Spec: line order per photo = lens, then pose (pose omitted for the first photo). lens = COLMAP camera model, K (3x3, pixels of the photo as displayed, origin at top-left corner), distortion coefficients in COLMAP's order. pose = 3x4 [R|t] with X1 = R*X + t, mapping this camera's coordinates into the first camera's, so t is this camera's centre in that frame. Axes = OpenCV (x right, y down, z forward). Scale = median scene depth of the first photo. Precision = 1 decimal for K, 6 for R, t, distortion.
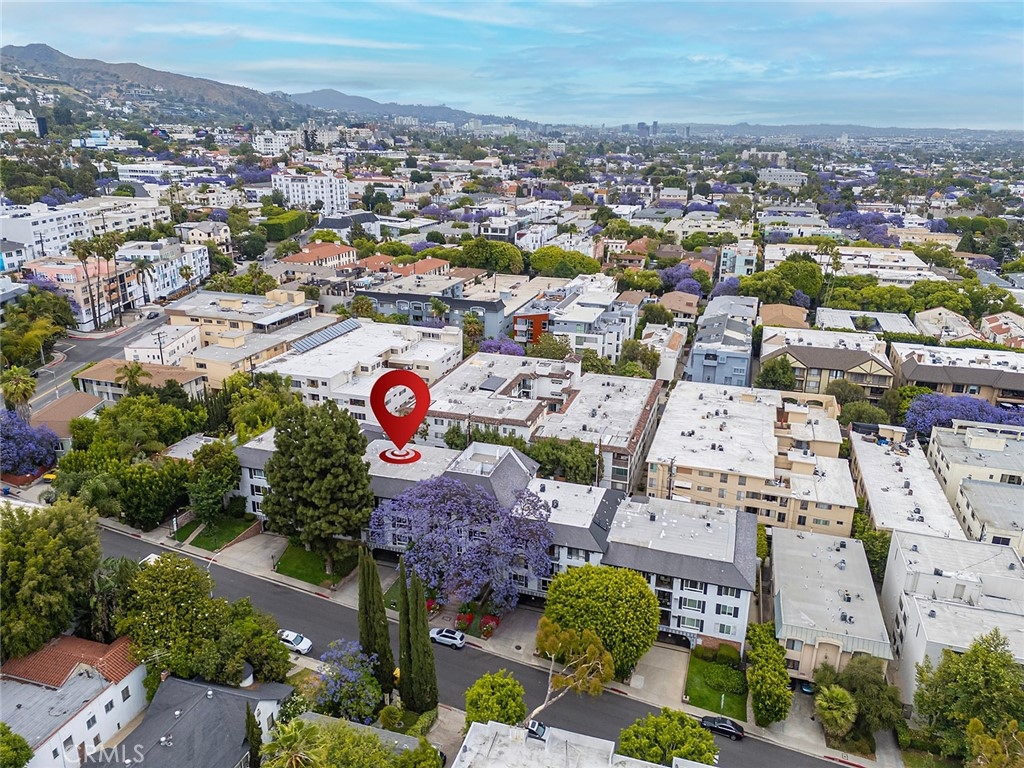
lens RADIAL K [[730.2, 0, 514.3], [0, 730.2, 386.9], [0, 0, 1]] dist [0.024043, -0.022223]
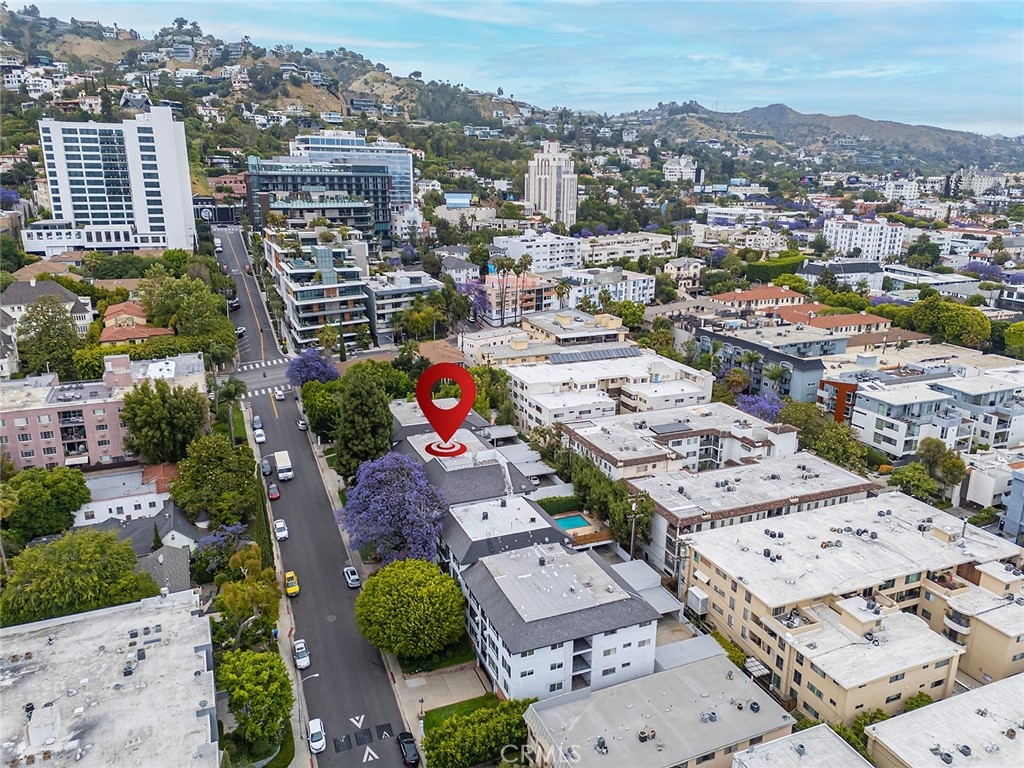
lens RADIAL K [[730.2, 0, 513.8], [0, 730.2, 382.7], [0, 0, 1]] dist [0.024043, -0.022223]
pose [[0.644197, 0.200208, -0.738191, 0.447164], [-0.247193, 0.967837, 0.046774, -0.047691], [0.723813, 0.152344, 0.672968, 0.152069]]
